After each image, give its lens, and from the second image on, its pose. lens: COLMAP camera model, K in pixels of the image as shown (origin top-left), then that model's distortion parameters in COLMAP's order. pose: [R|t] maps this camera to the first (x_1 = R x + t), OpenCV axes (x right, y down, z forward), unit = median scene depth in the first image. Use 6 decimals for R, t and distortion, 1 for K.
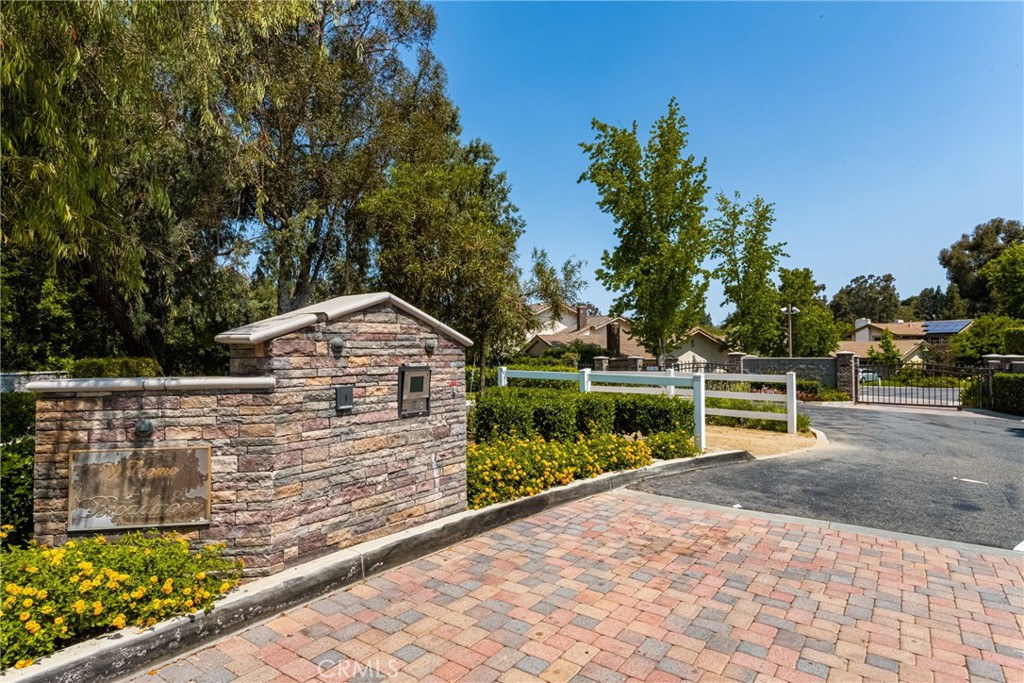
lens RADIAL K [[582.6, 0, 510.8], [0, 582.6, 342.1], [0, 0, 1]] dist [-0.002812, -0.000270]
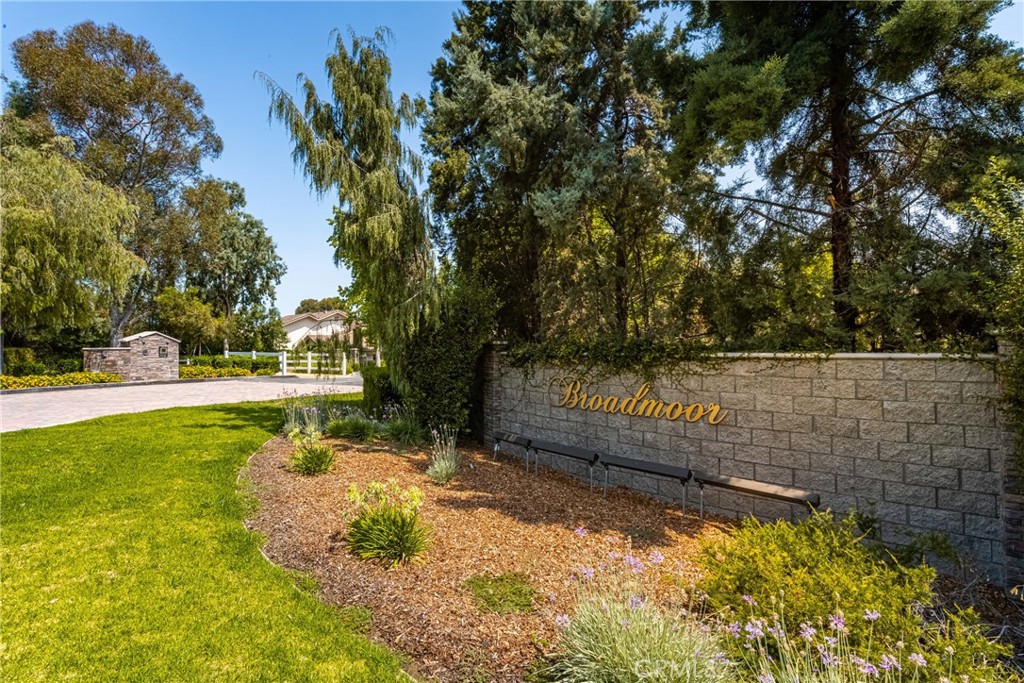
lens RADIAL K [[518.6, 0, 513.8], [0, 518.6, 344.1], [0, 0, 1]] dist [0.003829, 0.000439]
pose [[0.952399, 0.005033, 0.304814, 1.230798], [-0.007522, 0.999947, 0.006994, -0.029694], [-0.304763, -0.008954, 0.952386, -3.801438]]
